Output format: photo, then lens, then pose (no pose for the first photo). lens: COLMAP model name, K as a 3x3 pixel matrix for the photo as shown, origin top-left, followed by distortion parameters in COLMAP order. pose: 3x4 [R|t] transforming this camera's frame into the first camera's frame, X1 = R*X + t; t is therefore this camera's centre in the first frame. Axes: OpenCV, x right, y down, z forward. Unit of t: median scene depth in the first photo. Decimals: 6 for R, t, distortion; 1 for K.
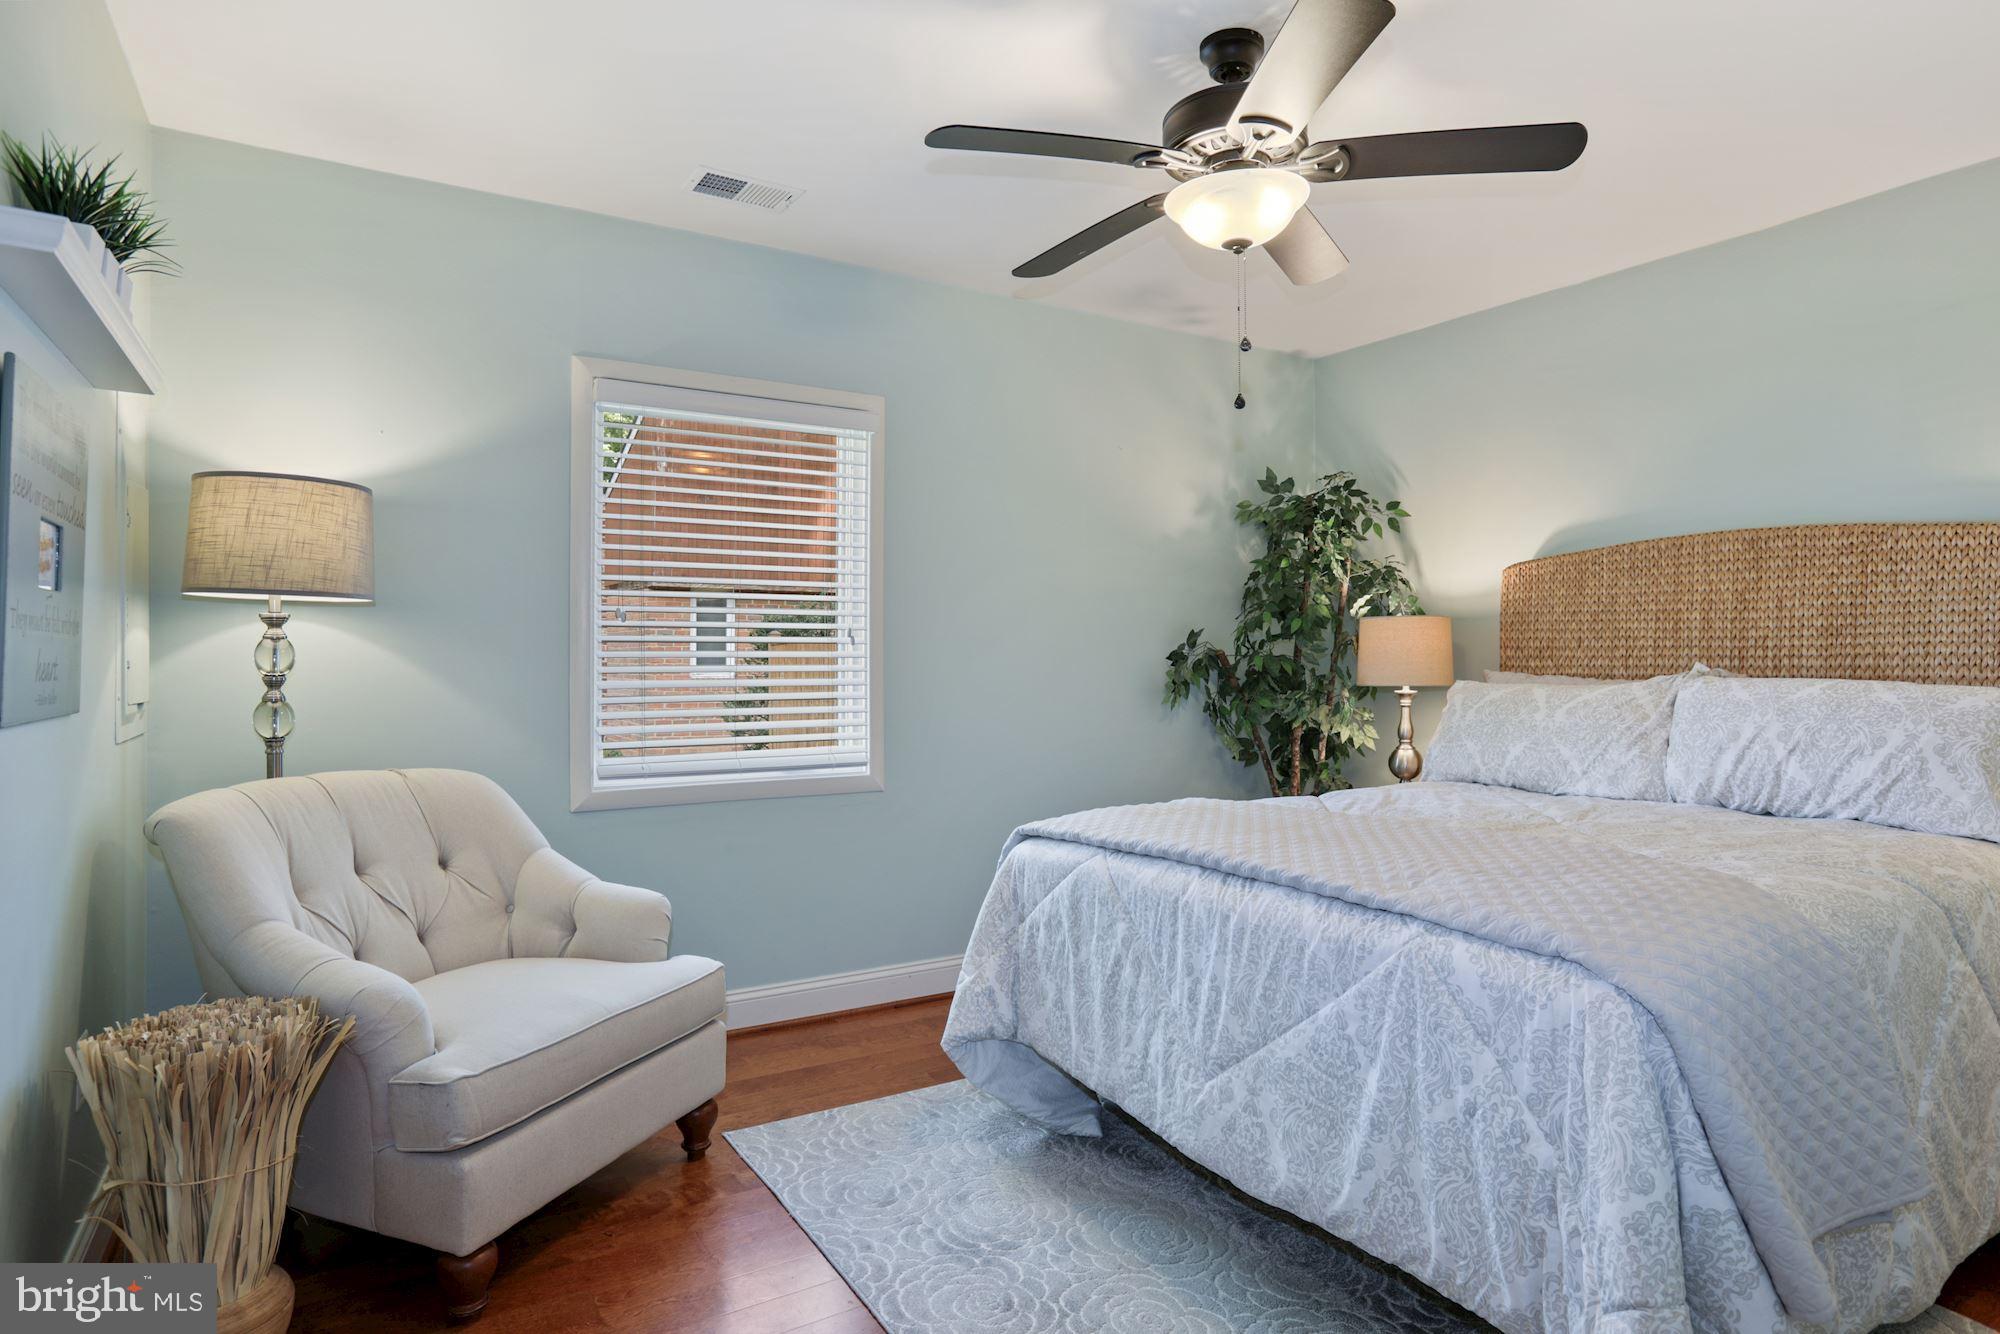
lens RADIAL K [[1135.5, 0, 997.4], [0, 1135.5, 662.9], [0, 0, 1]] dist [0.002711, 0.000634]
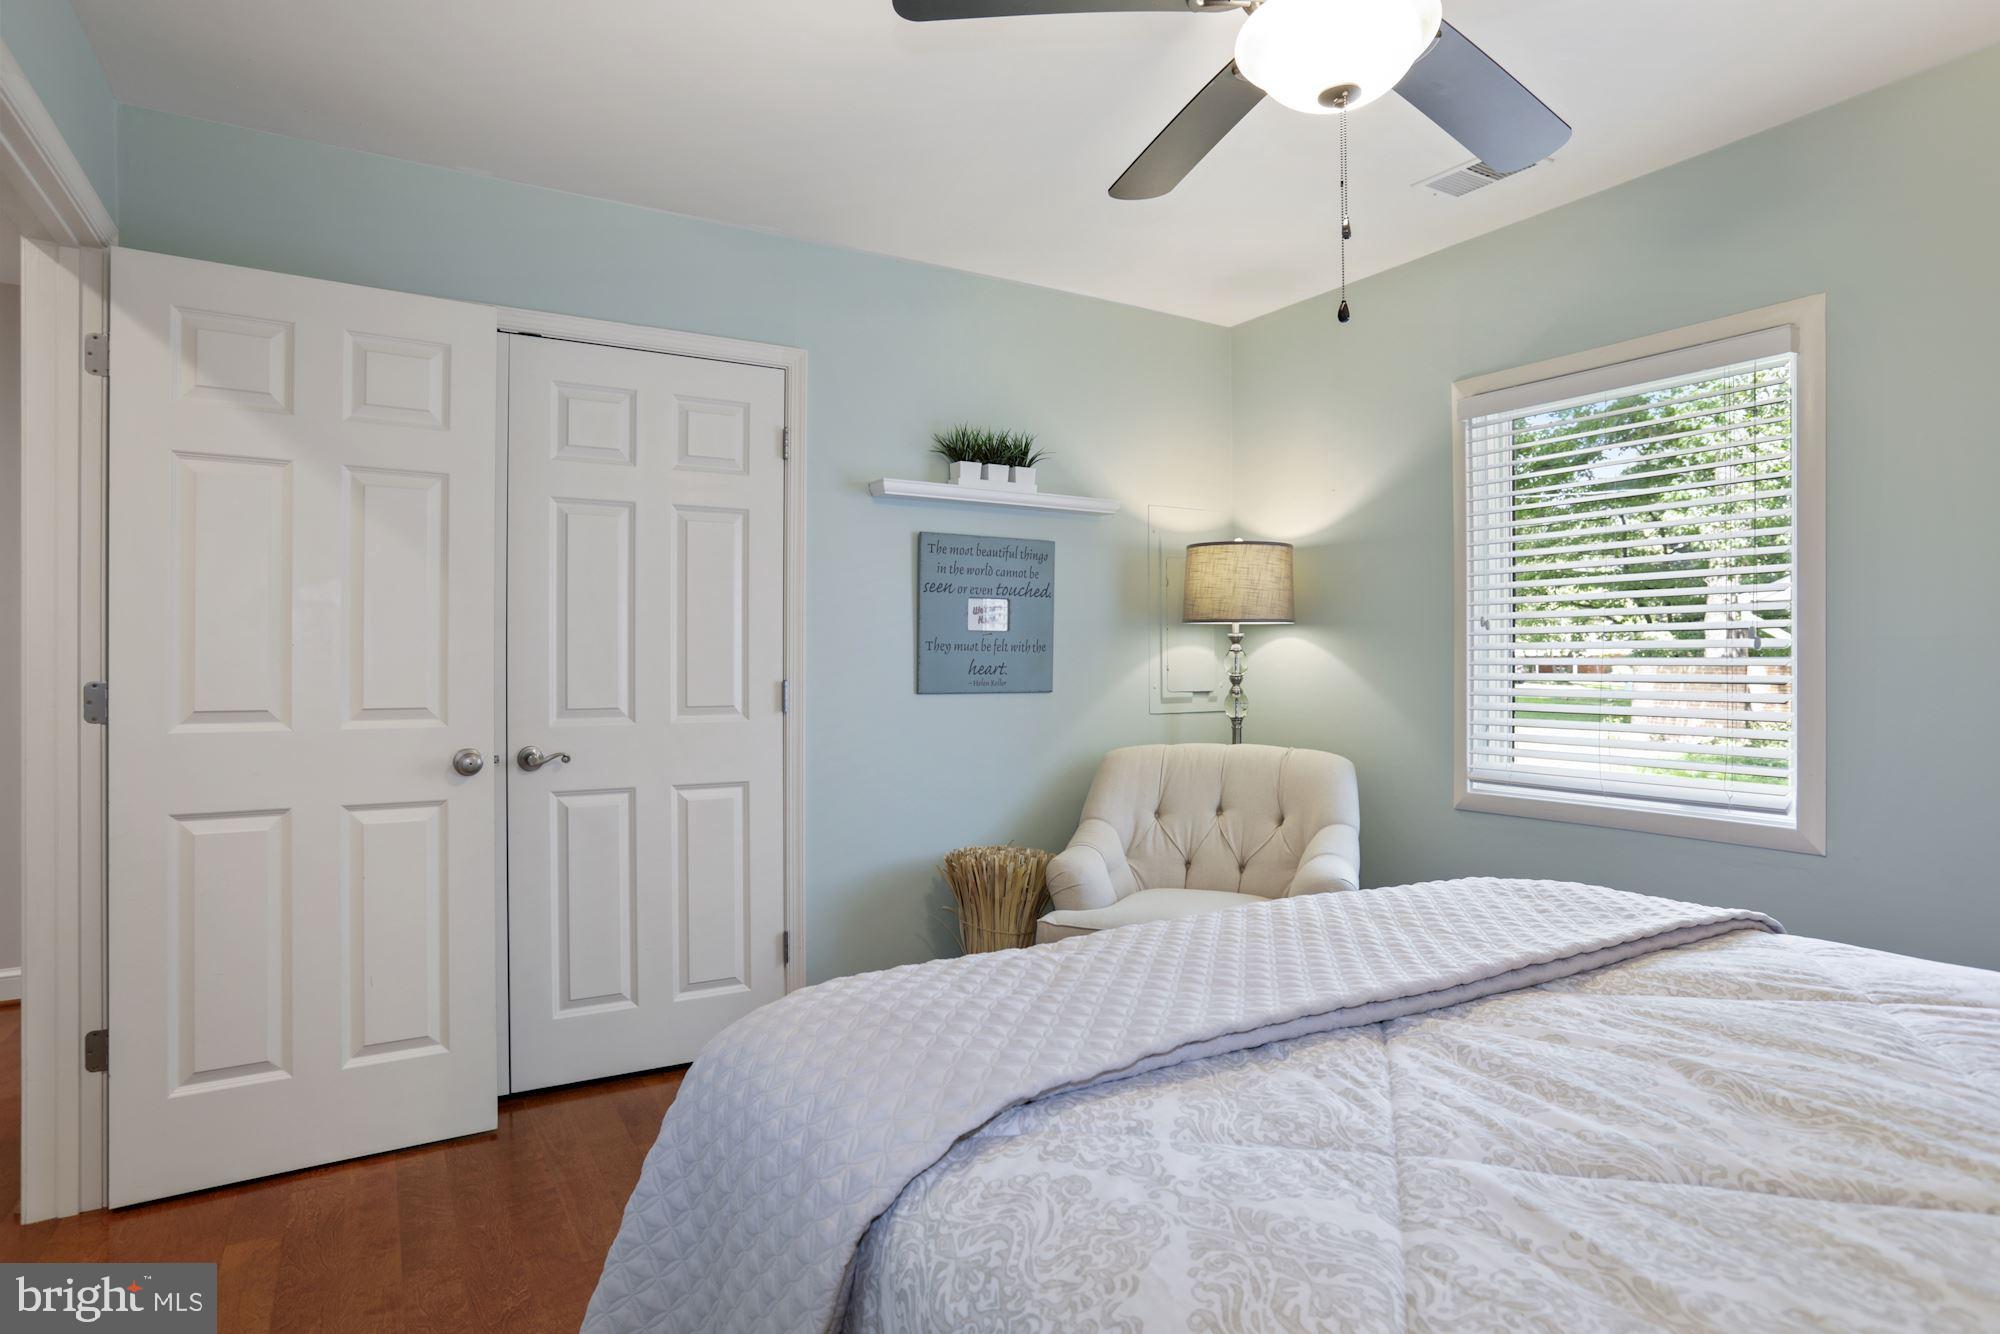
lens RADIAL K [[1135.5, 0, 1003.0], [0, 1135.5, 663.4], [0, 0, 1]] dist [0.002711, 0.000634]
pose [[0.000902, 0.003714, -0.999993, 0.847078], [-0.004547, 0.999983, 0.003710, -0.009135], [0.999989, 0.004543, 0.000919, 0.693069]]
